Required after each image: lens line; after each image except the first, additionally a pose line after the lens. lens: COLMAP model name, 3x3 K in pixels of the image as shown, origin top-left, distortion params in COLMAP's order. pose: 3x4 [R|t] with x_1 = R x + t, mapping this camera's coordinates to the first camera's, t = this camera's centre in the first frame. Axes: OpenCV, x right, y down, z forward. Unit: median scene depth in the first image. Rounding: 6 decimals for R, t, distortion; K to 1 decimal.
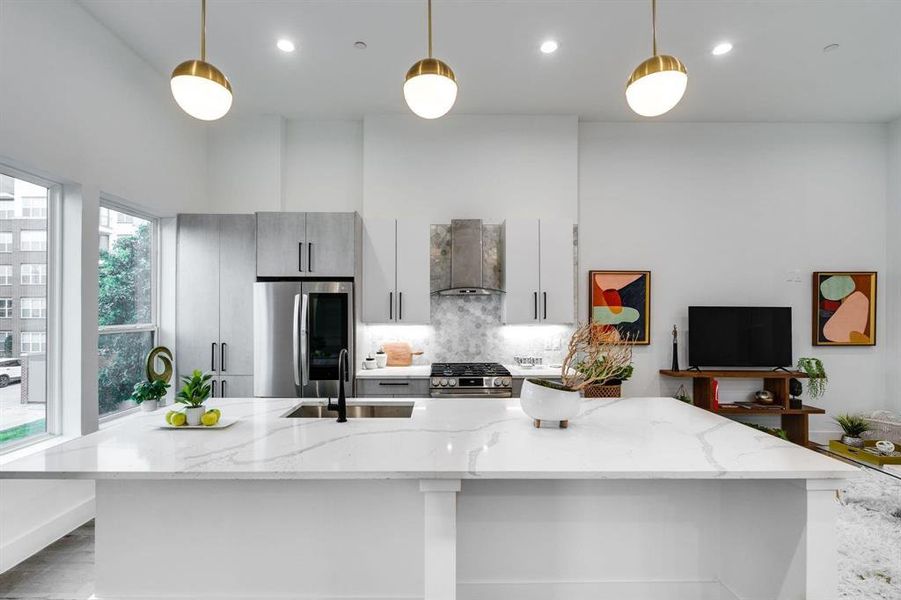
lens RADIAL K [[408.2, 0, 447.9], [0, 408.2, 306.6], [0, 0, 1]] dist [-0.002160, -0.000317]
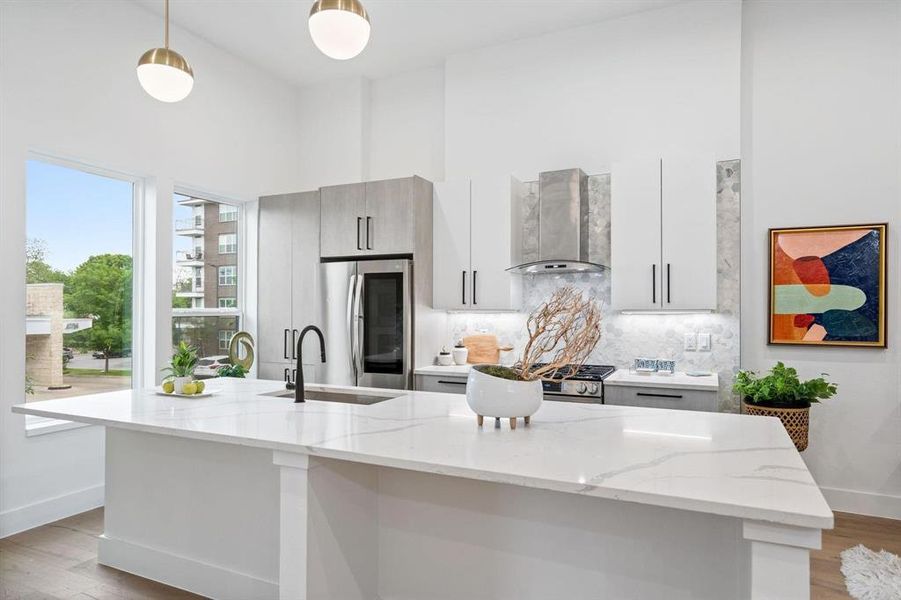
lens RADIAL K [[550.0, 0, 453.8], [0, 550.0, 305.3], [0, 0, 1]] dist [0.017659, 0.000625]
pose [[0.900287, -0.003400, -0.435284, 0.295343], [0.004087, 0.999991, 0.000641, 0.029729], [0.435278, -0.002356, 0.900293, 0.009882]]
